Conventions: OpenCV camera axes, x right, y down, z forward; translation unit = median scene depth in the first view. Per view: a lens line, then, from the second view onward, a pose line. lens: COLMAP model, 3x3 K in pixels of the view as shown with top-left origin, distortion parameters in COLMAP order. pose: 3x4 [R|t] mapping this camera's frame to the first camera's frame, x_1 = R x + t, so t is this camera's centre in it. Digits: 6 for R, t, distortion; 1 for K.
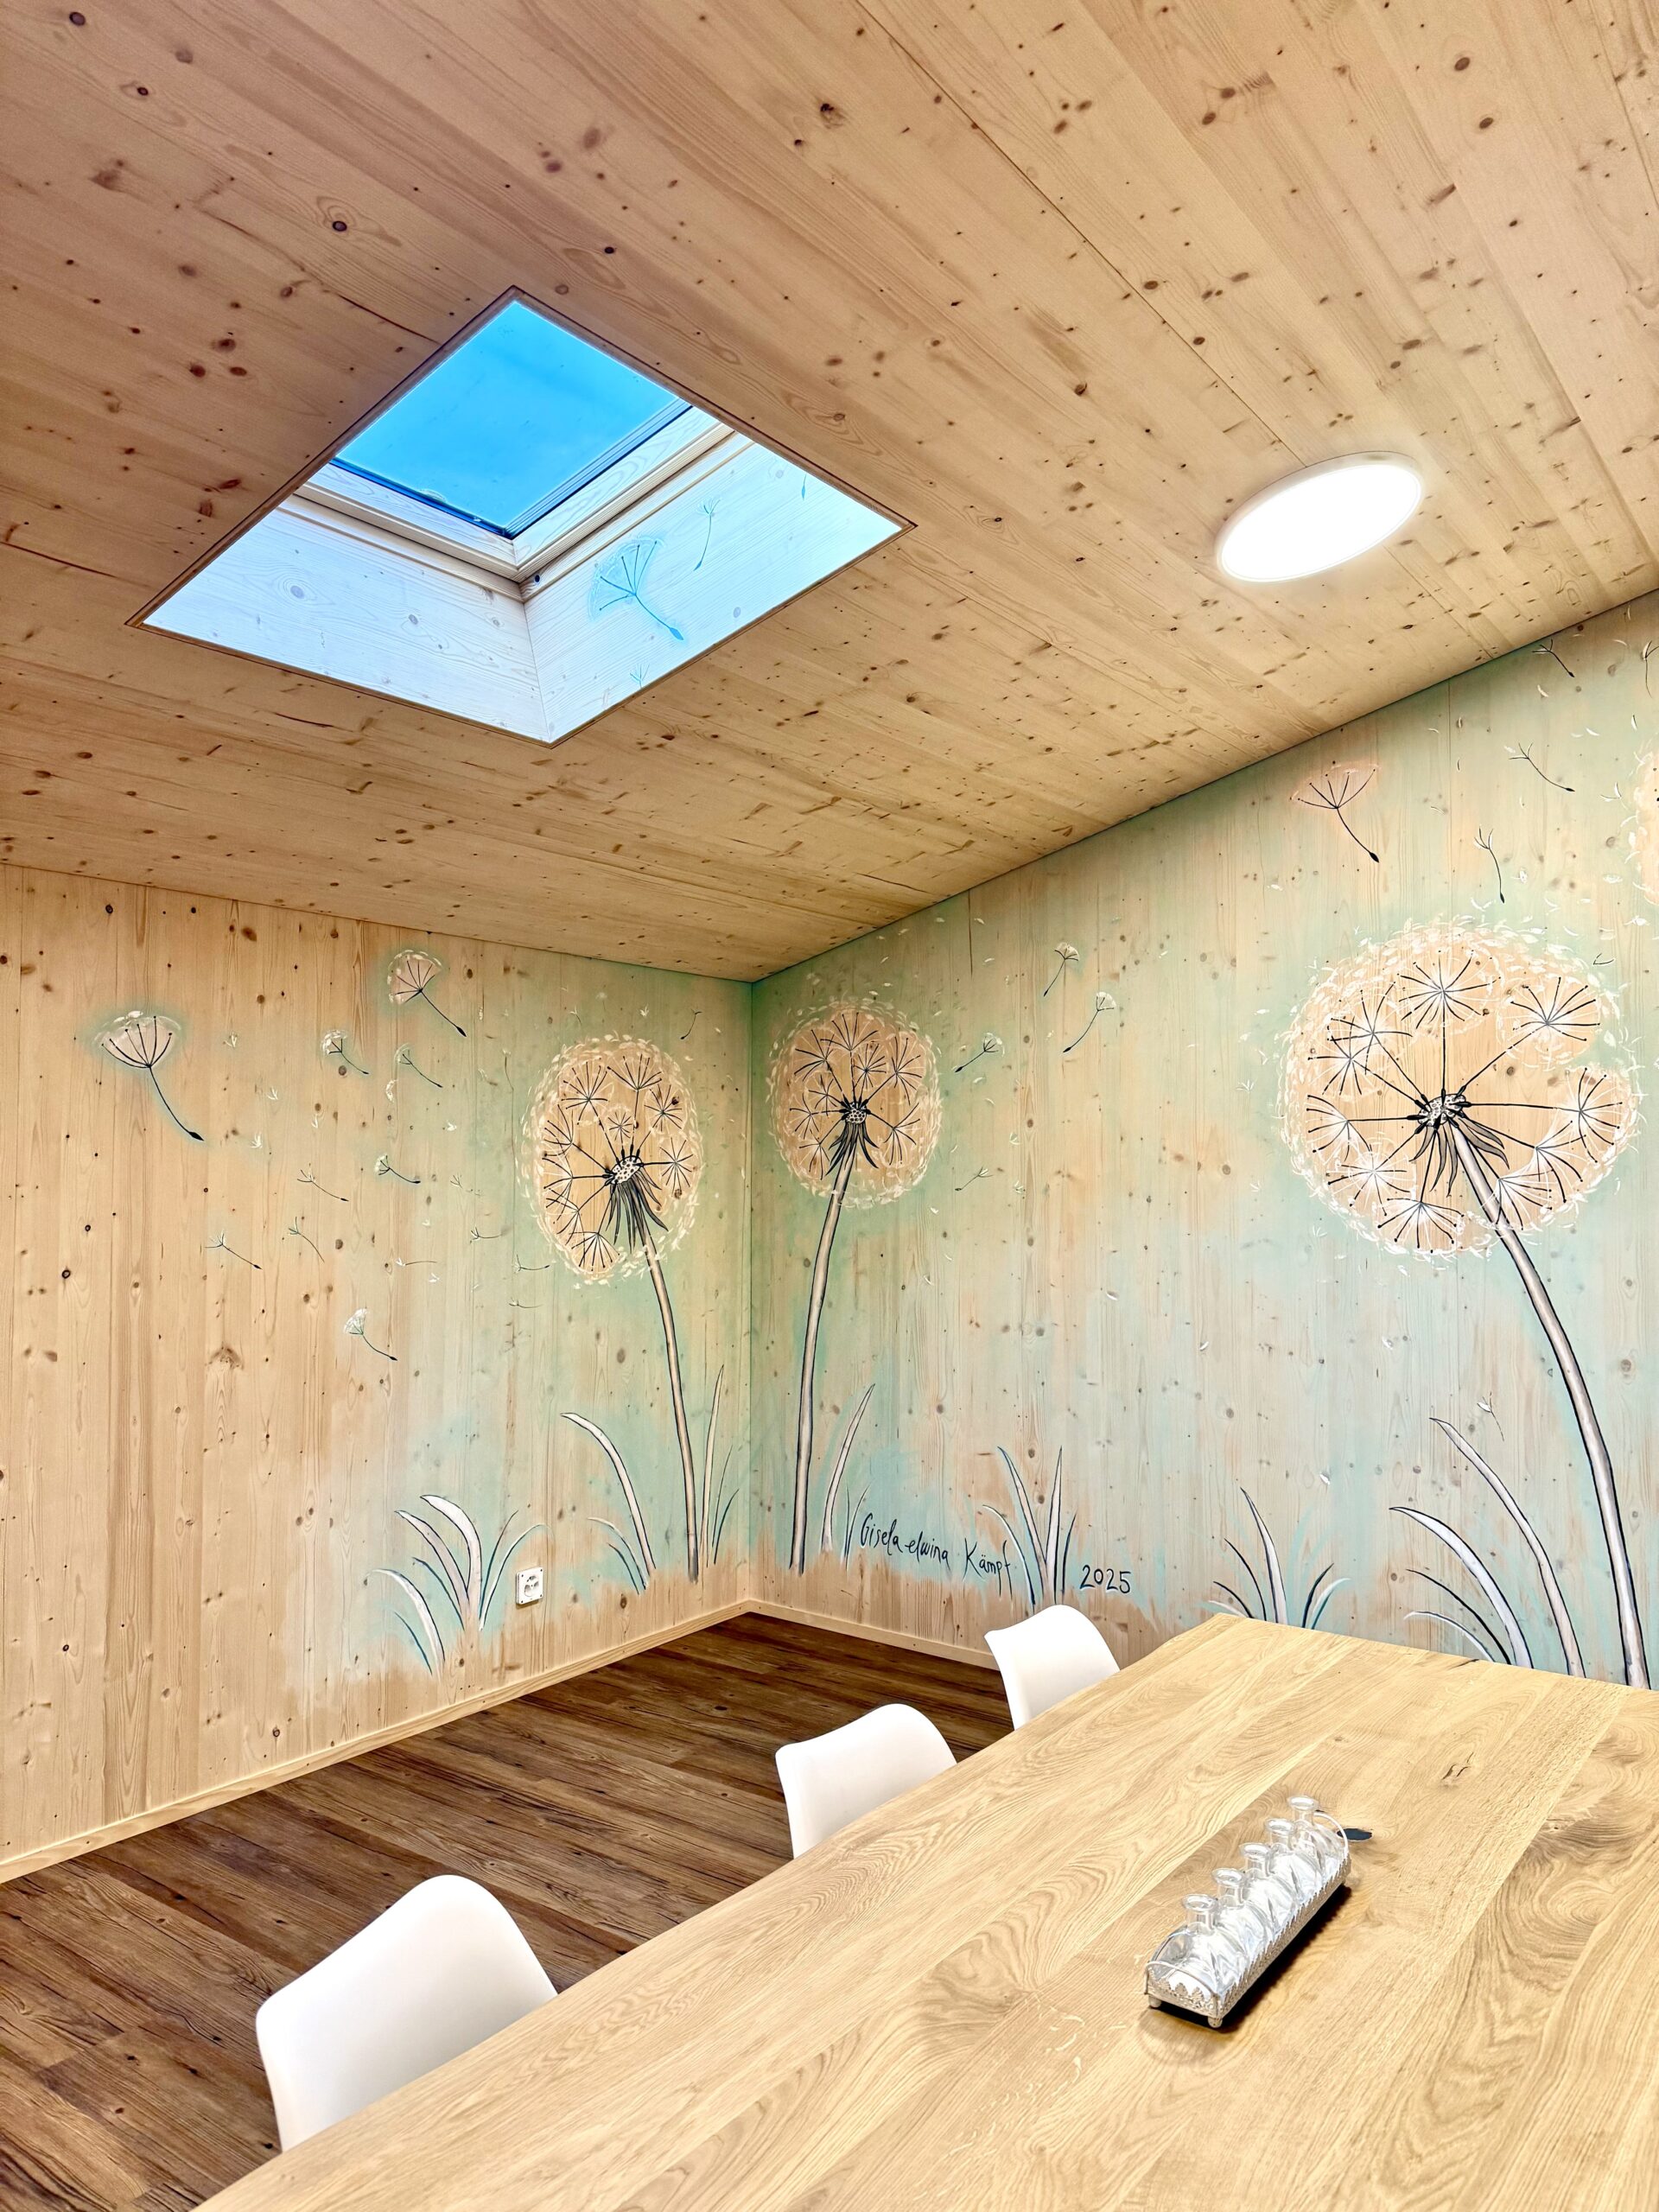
lens RADIAL K [[1528.0, 0, 834.6], [0, 1528.0, 1108.6], [0, 0, 1]] dist [0.086207, -0.123820]
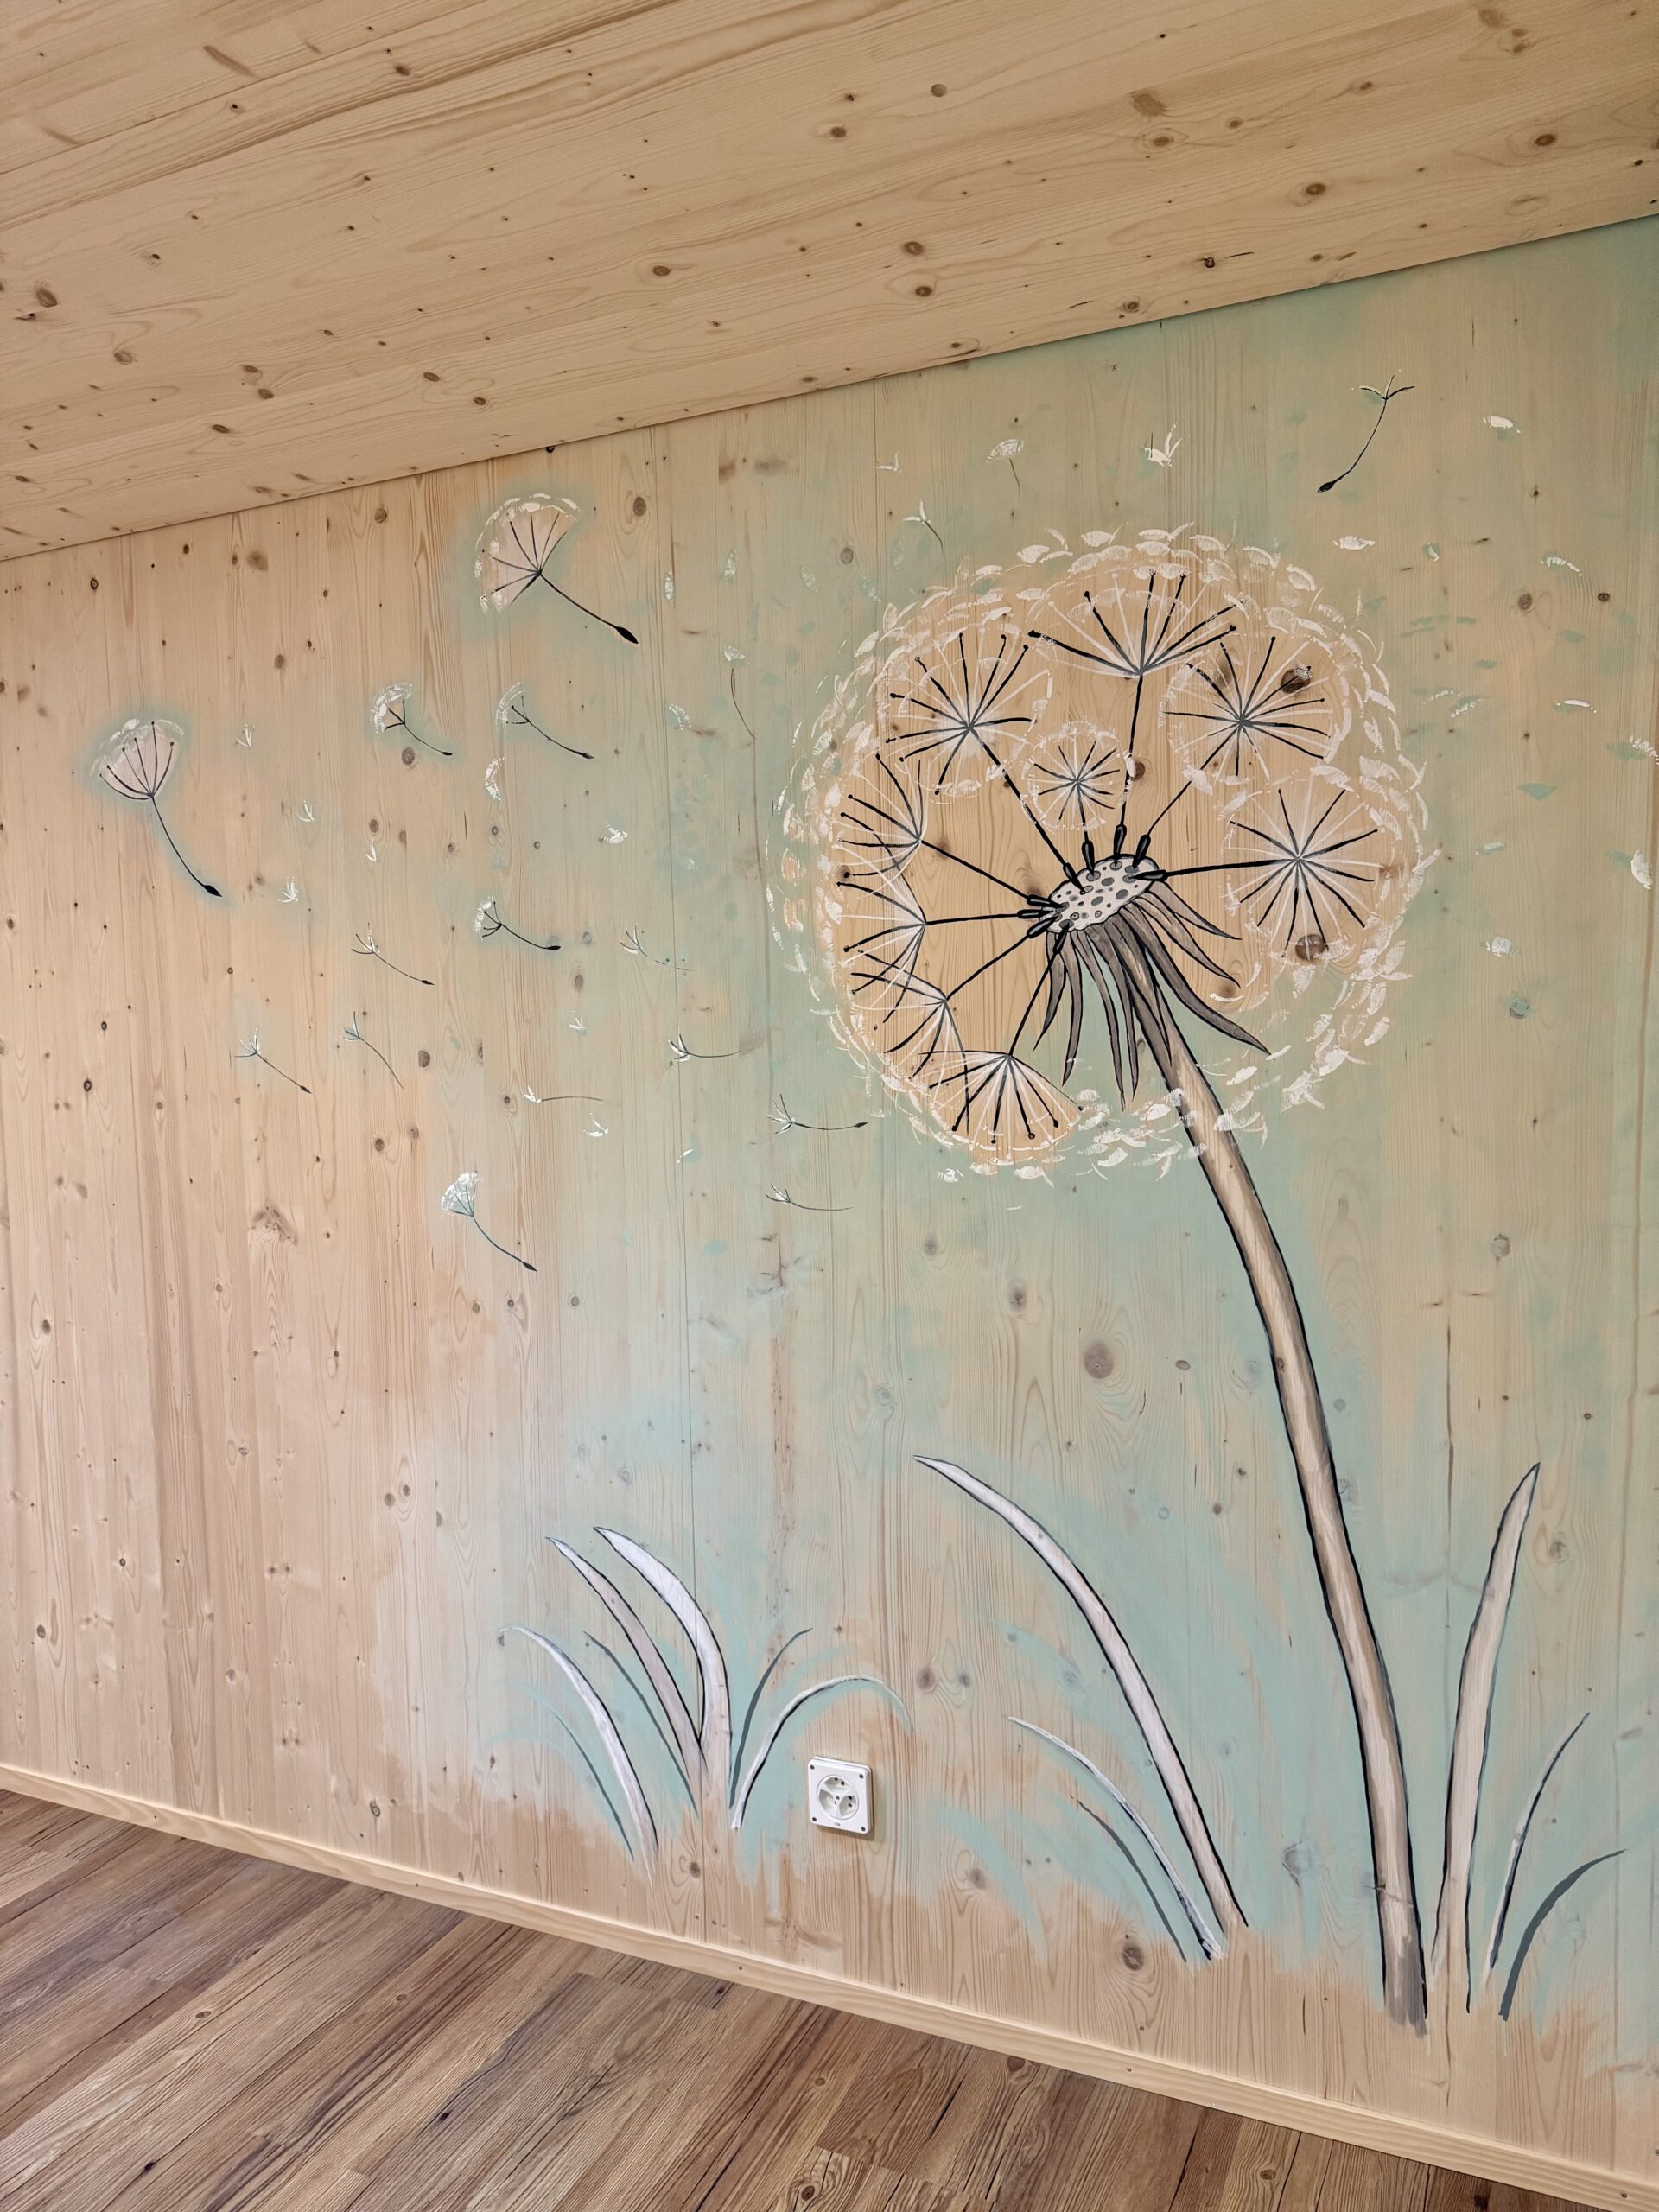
lens RADIAL K [[1562.0, 0, 831.8], [0, 1562.0, 1115.0], [0, 0, 1]] dist [0.066758, -0.075890]
pose [[0.204151, 0.054976, -0.977394, 0.284114], [0.064805, 0.995473, 0.069529, 0.075554], [0.976792, -0.077535, 0.199664, 0.999829]]
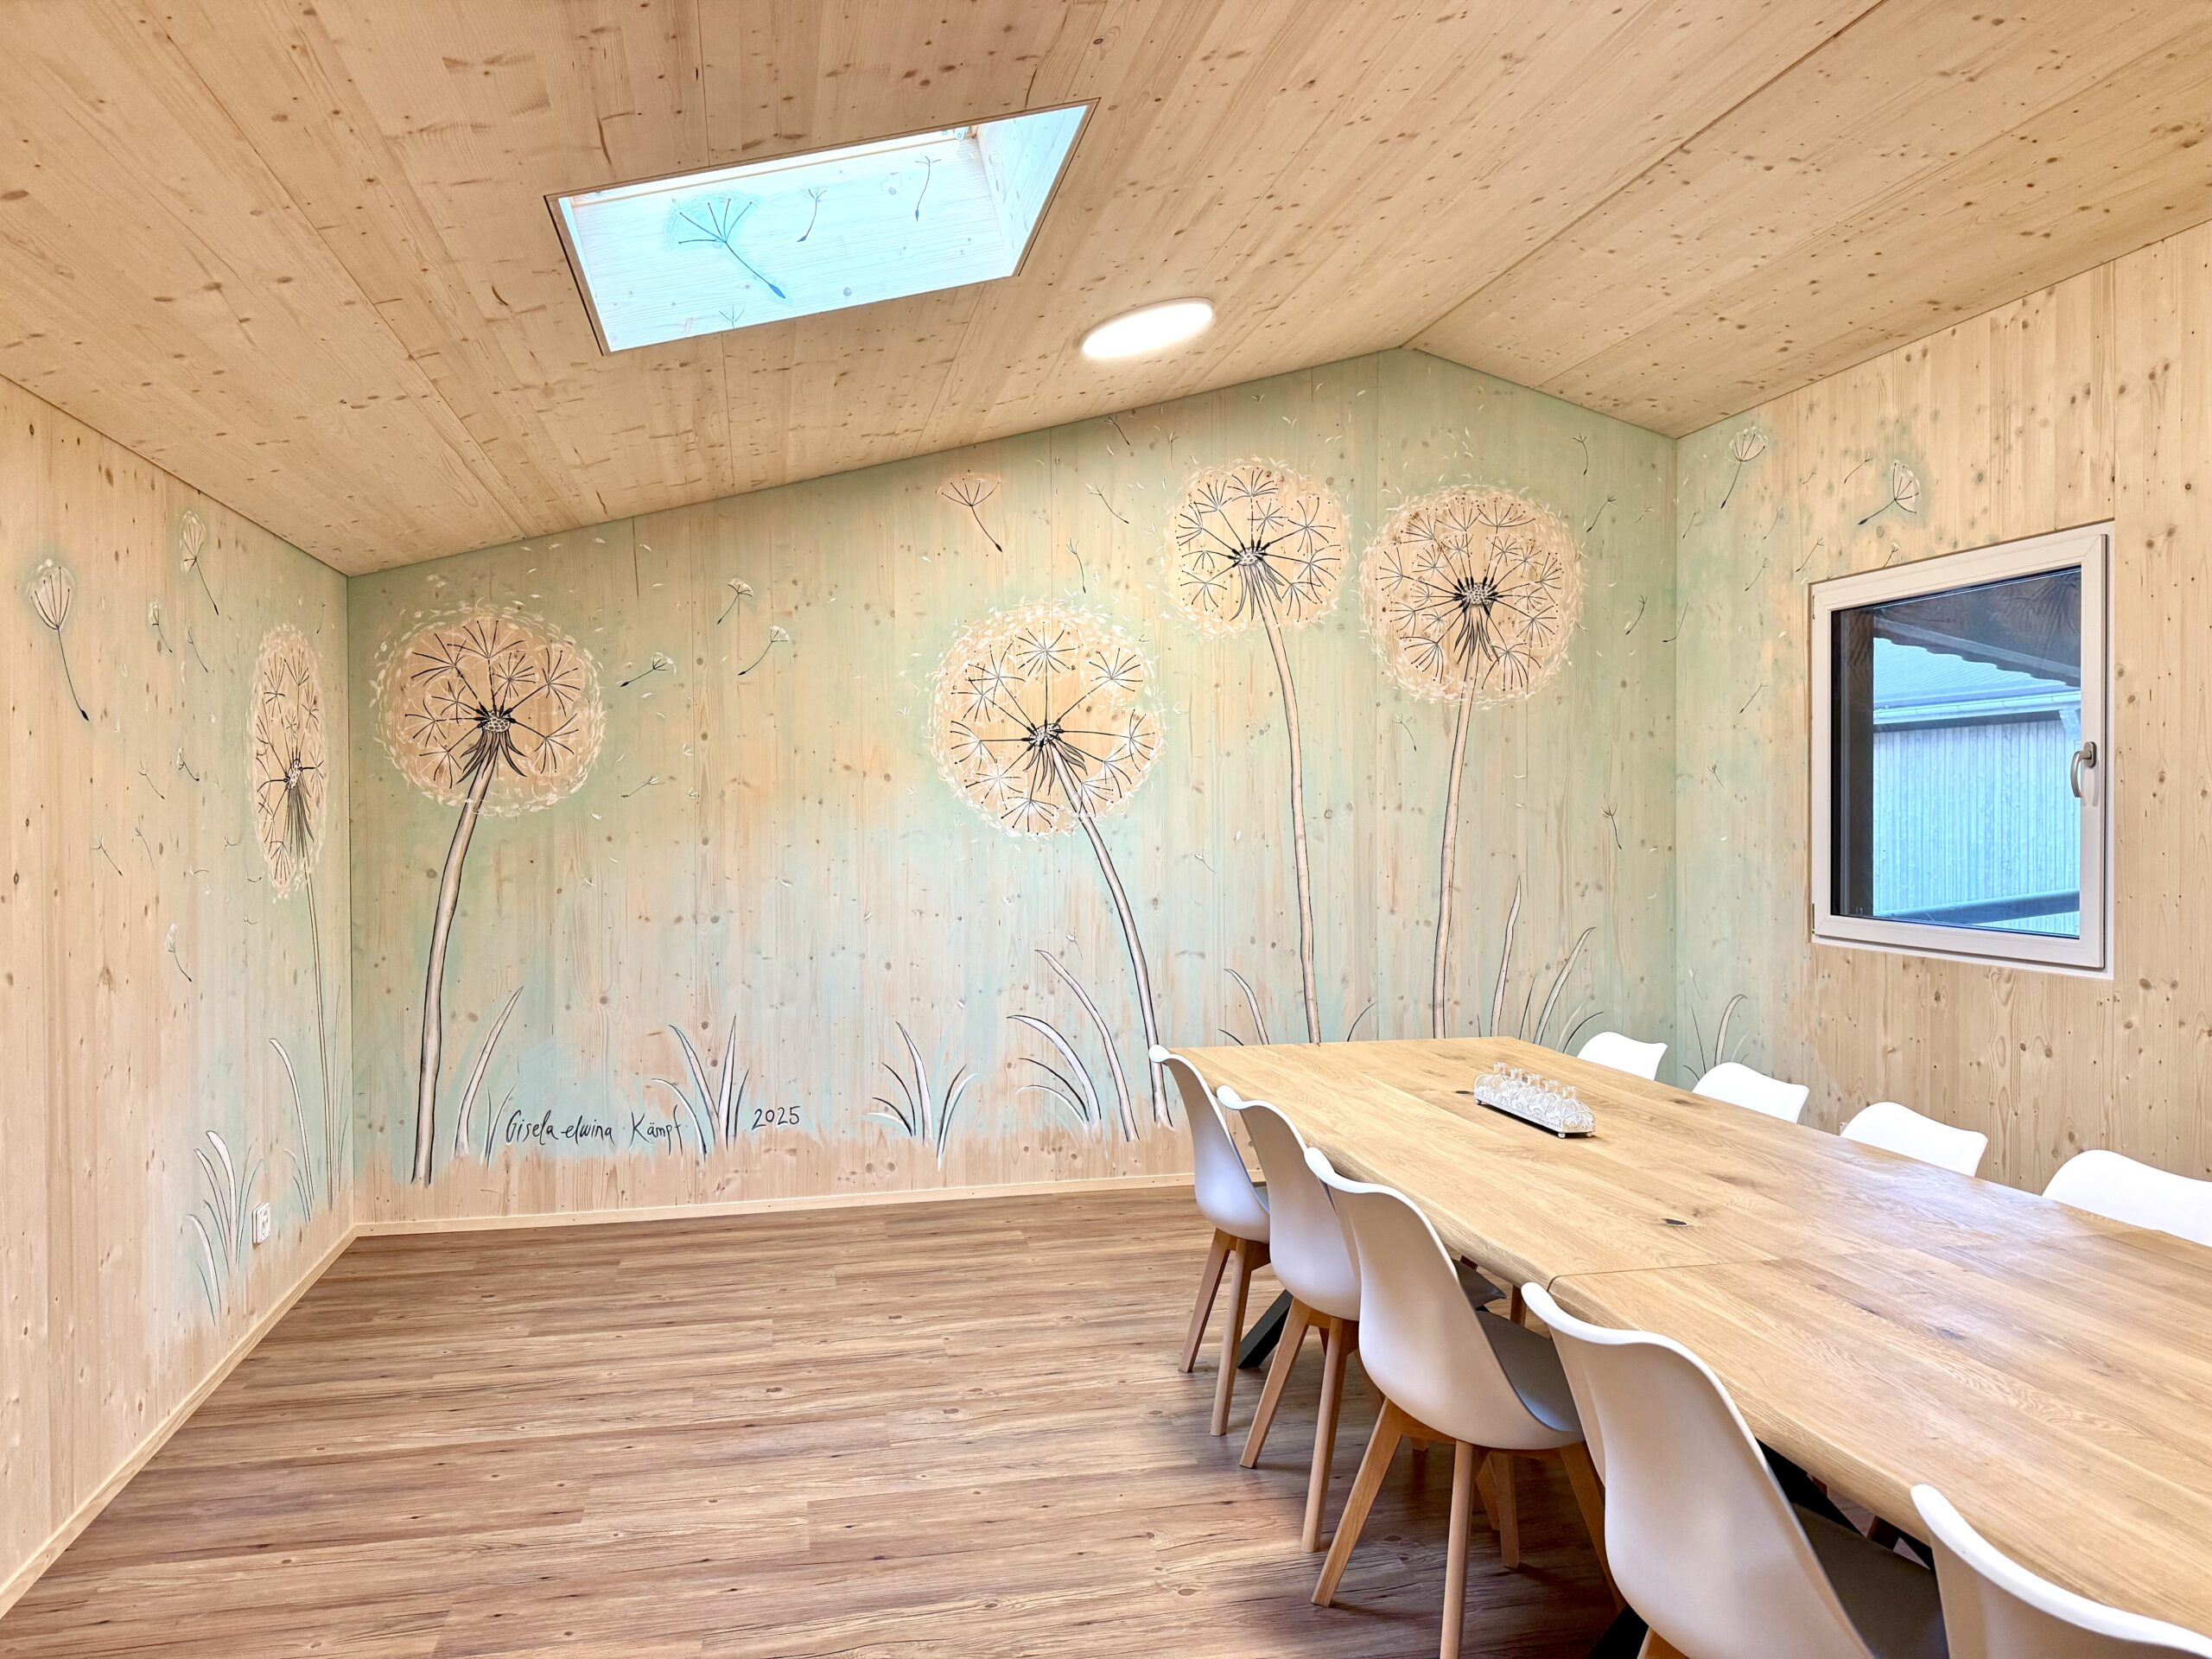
lens RADIAL K [[1528.0, 0, 1105.1], [0, 1528.0, 834.9], [0, 0, 1]] dist [0.086207, -0.123820]
pose [[0.654233, -0.017621, 0.756088, -0.610557], [-0.022502, 0.998832, 0.042749, 0.030564], [-0.755958, -0.044981, 0.653072, 0.035343]]
